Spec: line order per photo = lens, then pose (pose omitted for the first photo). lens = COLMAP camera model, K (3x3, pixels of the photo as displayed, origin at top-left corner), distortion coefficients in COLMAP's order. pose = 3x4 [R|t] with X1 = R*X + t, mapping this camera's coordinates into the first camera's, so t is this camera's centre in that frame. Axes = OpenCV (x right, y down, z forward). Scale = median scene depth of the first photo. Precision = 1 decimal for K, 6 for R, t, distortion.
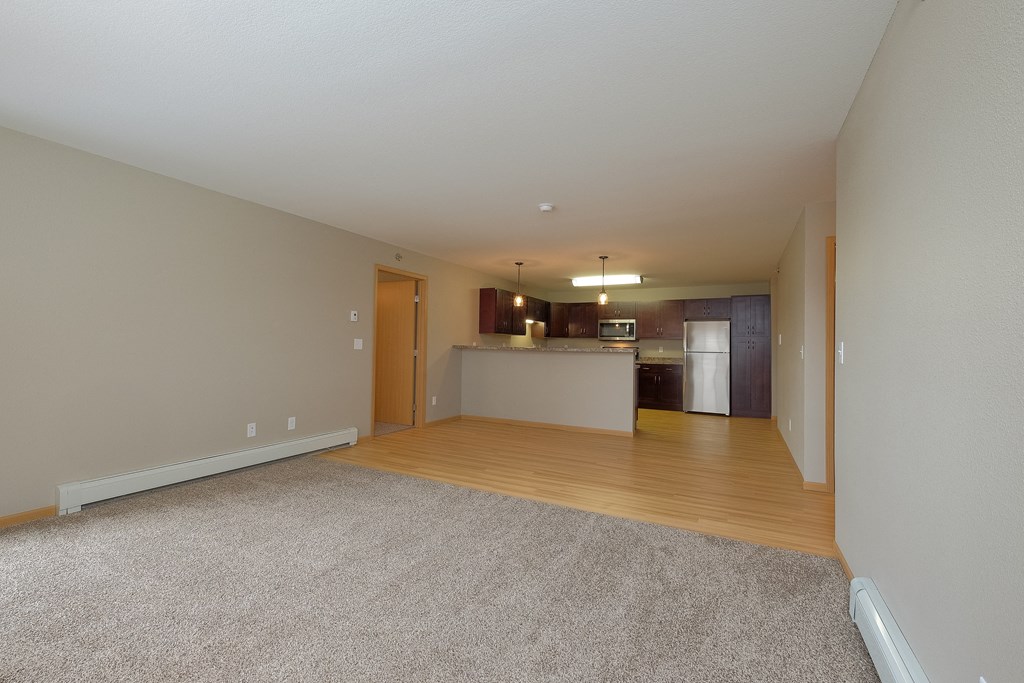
lens RADIAL K [[449.6, 0, 509.0], [0, 449.6, 342.7], [0, 0, 1]] dist [-0.016546, 0.000201]
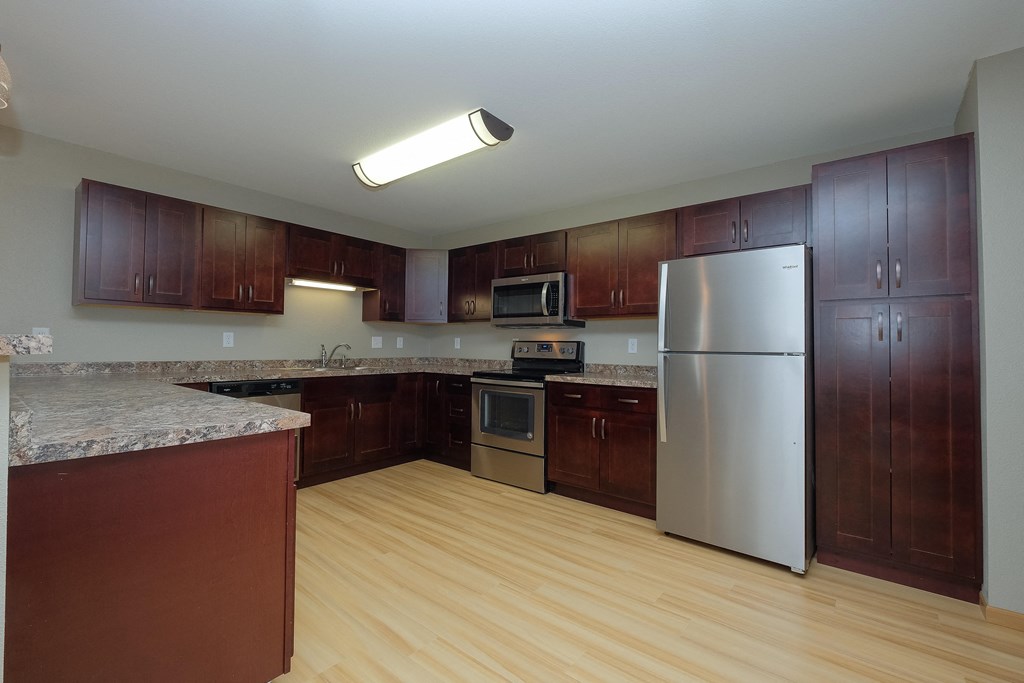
lens RADIAL K [[449.6, 0, 510.8], [0, 449.6, 336.8], [0, 0, 1]] dist [-0.016546, 0.000201]
pose [[0.980334, -0.013787, -0.196861, 0.317219], [0.010810, 0.999811, -0.016190, 0.012156], [0.197047, 0.013744, 0.980298, 0.592122]]
